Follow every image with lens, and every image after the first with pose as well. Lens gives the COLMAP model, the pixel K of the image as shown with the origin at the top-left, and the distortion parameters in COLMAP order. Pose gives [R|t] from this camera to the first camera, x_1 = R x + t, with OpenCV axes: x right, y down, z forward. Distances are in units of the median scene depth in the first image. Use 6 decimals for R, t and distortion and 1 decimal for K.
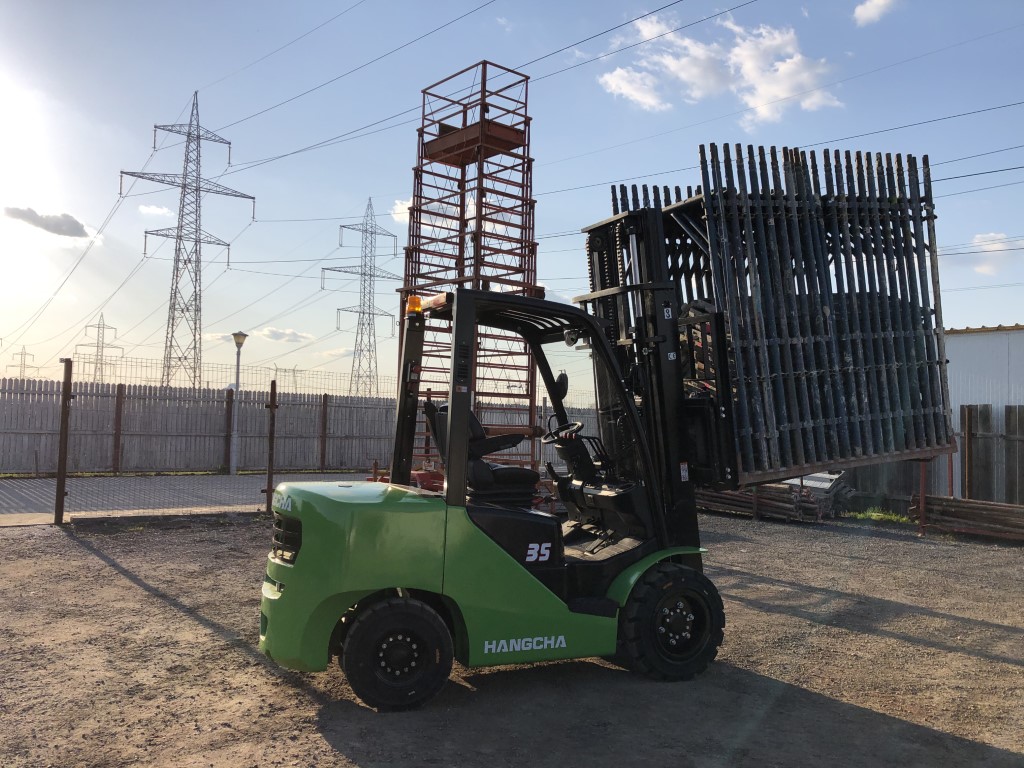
lens RADIAL K [[840.2, 0, 511.8], [0, 840.2, 420.2], [0, 0, 1]] dist [-0.008781, -0.009123]
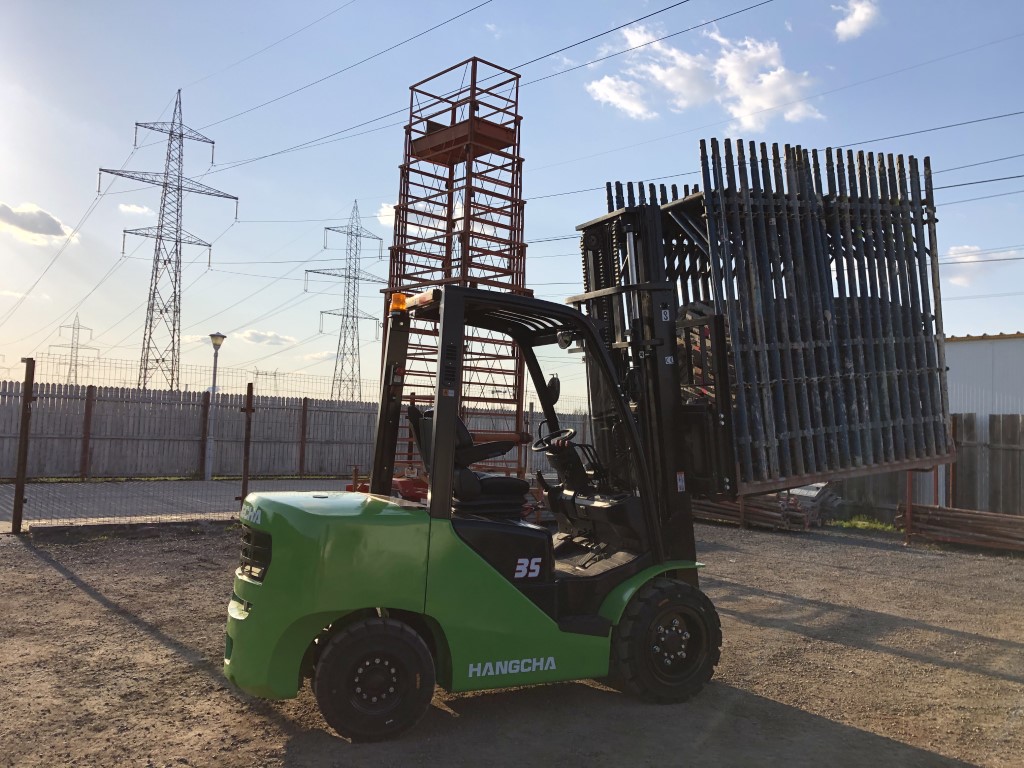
lens RADIAL K [[846.8, 0, 526.6], [0, 846.8, 380.3], [0, 0, 1]] dist [0.010686, -0.008890]
pose [[0.999348, 0.008574, 0.035068, -0.003662], [-0.006684, 0.998537, -0.053663, -0.000615], [-0.035477, 0.053393, 0.997943, 0.036331]]
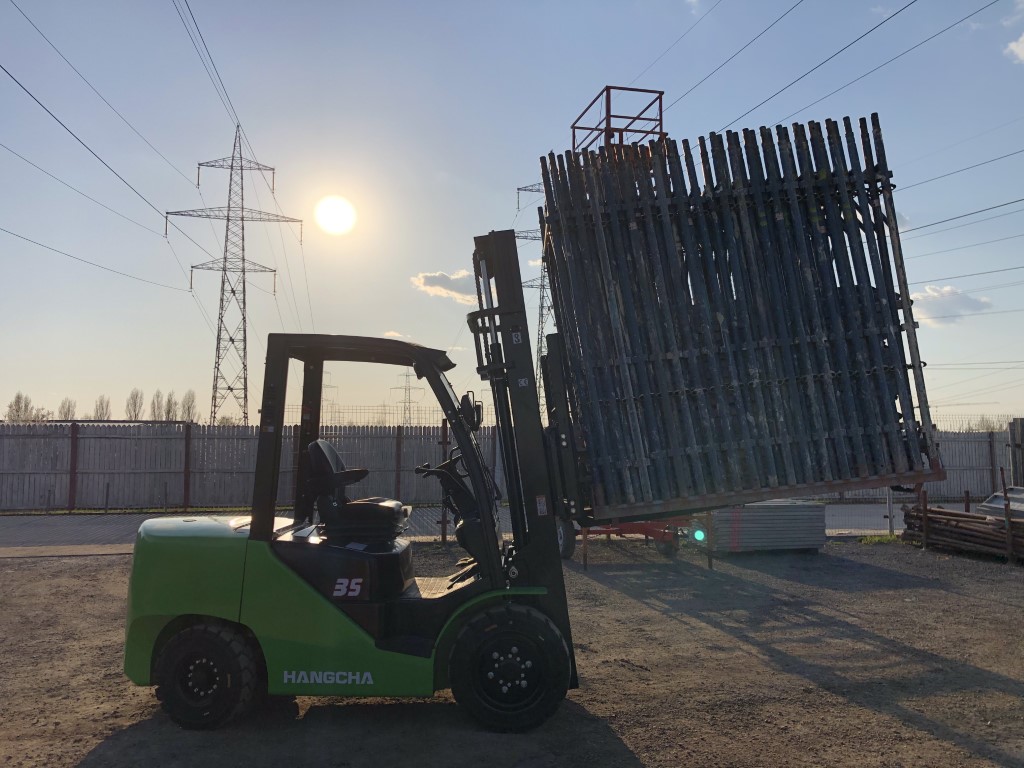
lens RADIAL K [[840.2, 0, 511.8], [0, 840.2, 420.2], [0, 0, 1]] dist [-0.008781, -0.009123]
pose [[0.913673, -0.042008, -0.404274, 0.560883], [0.026942, 0.998717, -0.042888, 0.006582], [0.405557, 0.028294, 0.913632, 0.141122]]
